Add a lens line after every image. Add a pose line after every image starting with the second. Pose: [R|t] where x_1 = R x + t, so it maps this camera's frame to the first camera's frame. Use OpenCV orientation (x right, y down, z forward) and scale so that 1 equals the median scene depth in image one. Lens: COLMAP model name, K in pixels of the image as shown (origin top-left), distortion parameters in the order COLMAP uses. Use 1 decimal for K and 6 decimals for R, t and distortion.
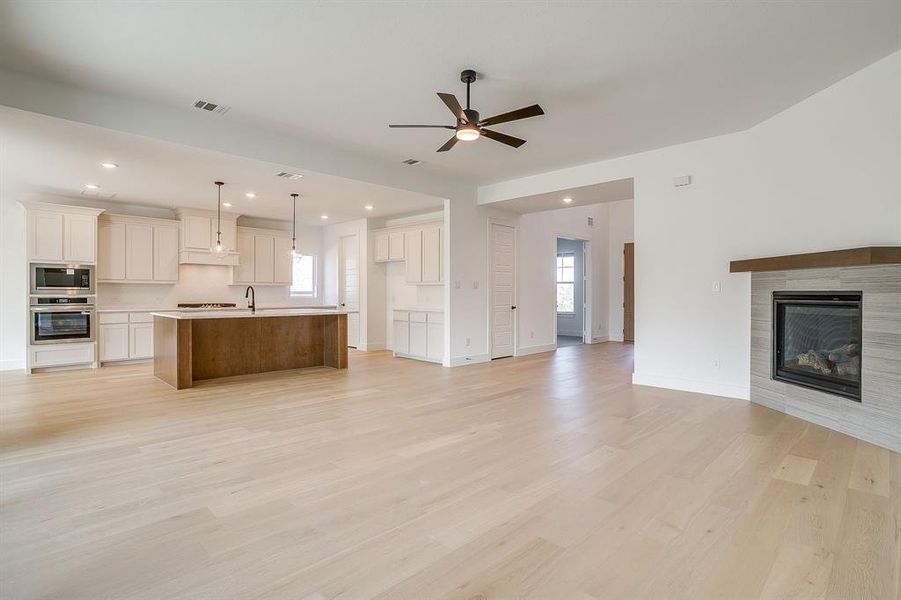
lens RADIAL K [[445.3, 0, 444.9], [0, 445.3, 298.2], [0, 0, 1]] dist [-0.043673, 0.028619]
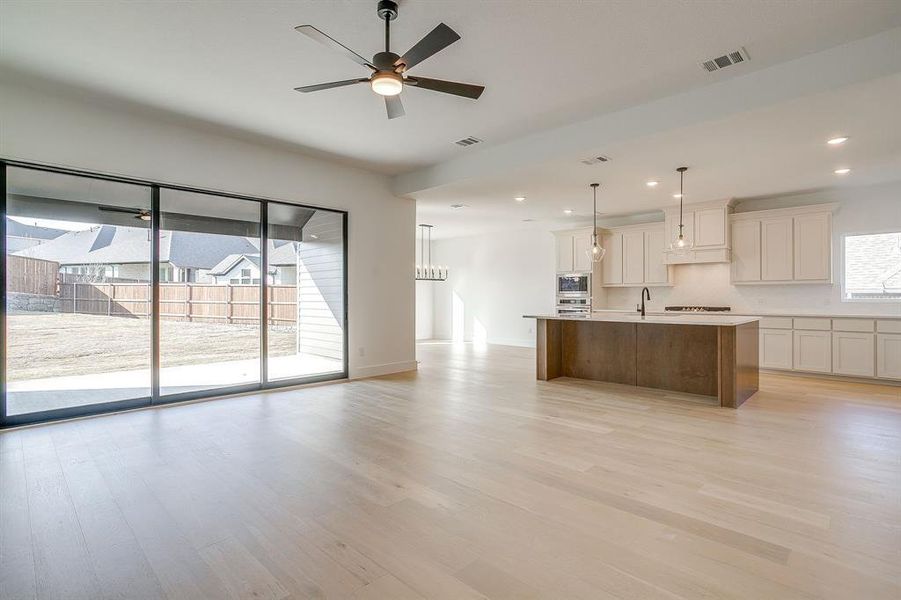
lens RADIAL K [[445.3, 0, 444.9], [0, 445.3, 298.2], [0, 0, 1]] dist [-0.043673, 0.028619]
pose [[0.010567, 0.000699, -0.999944, 0.440683], [-0.005957, 0.999982, 0.000636, -0.003231], [0.999926, 0.005950, 0.010571, 0.596434]]
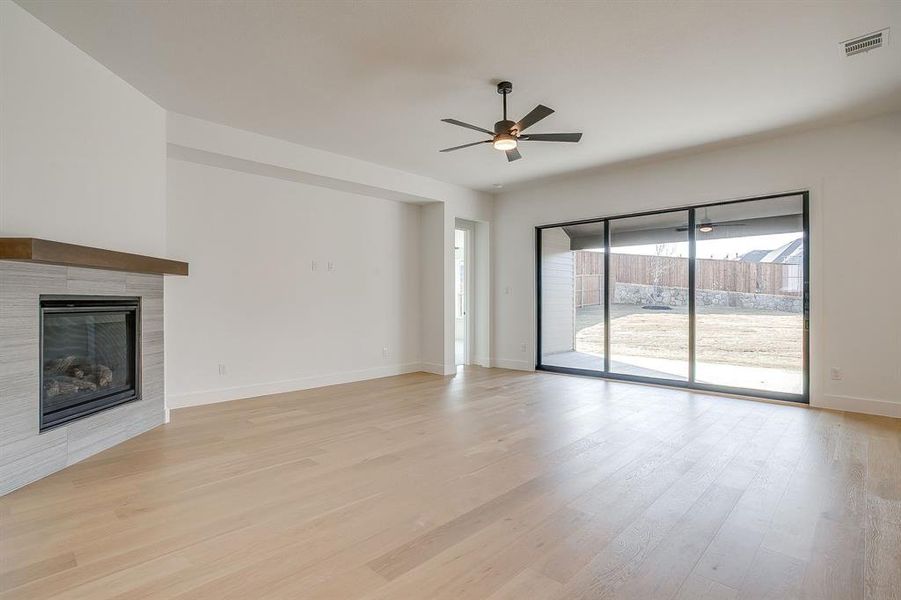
lens RADIAL K [[445.3, 0, 444.9], [0, 445.3, 298.2], [0, 0, 1]] dist [-0.043673, 0.028619]
pose [[-0.999541, -0.000185, -0.030292, 0.122255], [-0.000231, 0.999999, 0.001539, -0.007732], [0.030292, 0.001545, -0.999540, 1.103135]]
